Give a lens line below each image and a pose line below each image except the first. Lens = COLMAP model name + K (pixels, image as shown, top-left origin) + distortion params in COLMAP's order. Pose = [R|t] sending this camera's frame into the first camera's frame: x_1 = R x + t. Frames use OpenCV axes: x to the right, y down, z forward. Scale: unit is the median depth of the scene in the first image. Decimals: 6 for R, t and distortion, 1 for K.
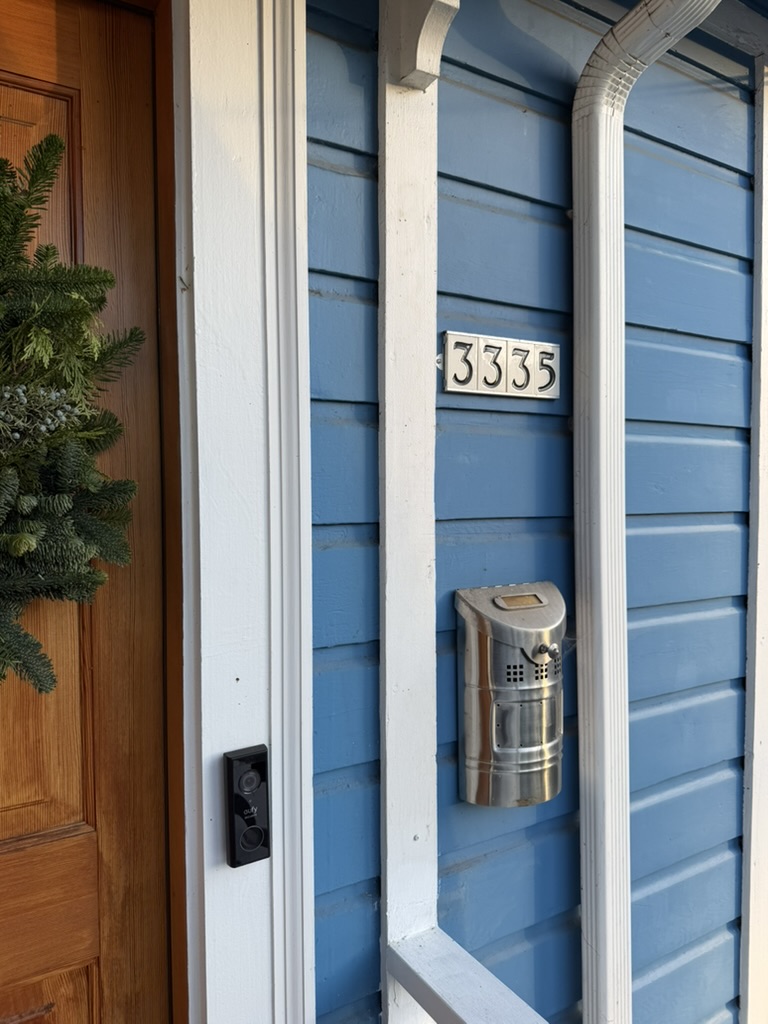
lens RADIAL K [[691.9, 0, 384.0], [0, 691.9, 512.0], [0, 0, 1]] dist [0.005503, -0.018581]
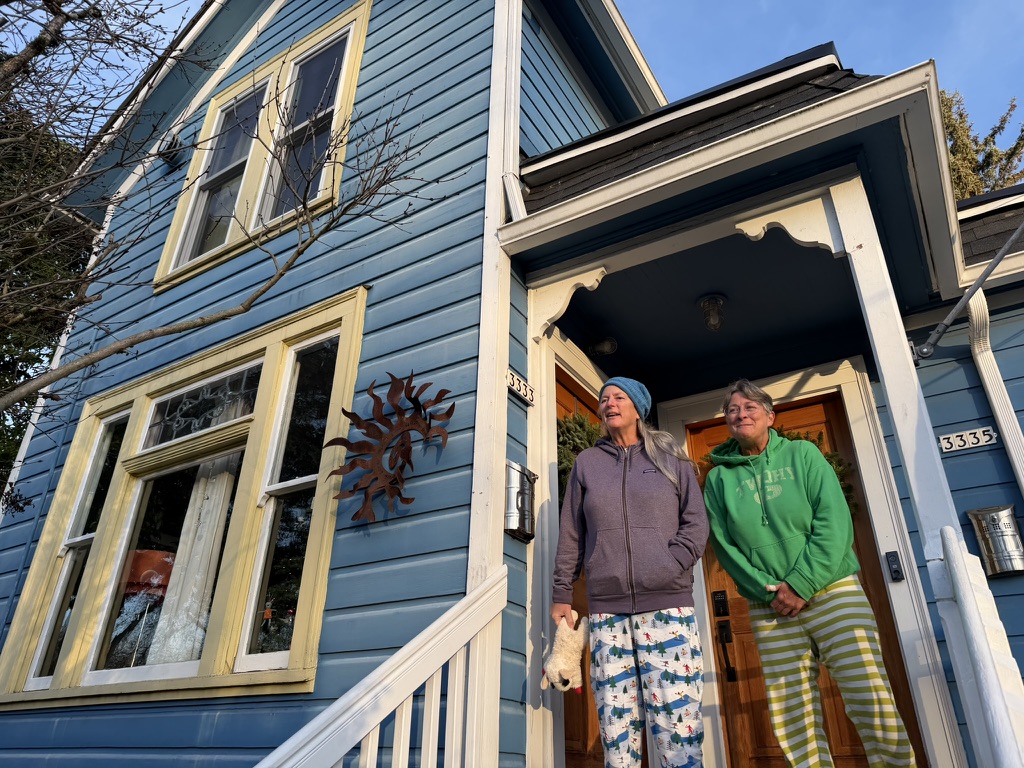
lens RADIAL K [[732.5, 0, 512.0], [0, 732.5, 384.0], [0, 0, 1]] dist [0.107050, -0.165045]
pose [[0.453486, -0.418323, -0.786992, 2.022045], [-0.063481, 0.865604, -0.496688, 1.391691], [0.889000, 0.275200, 0.365984, -2.154453]]
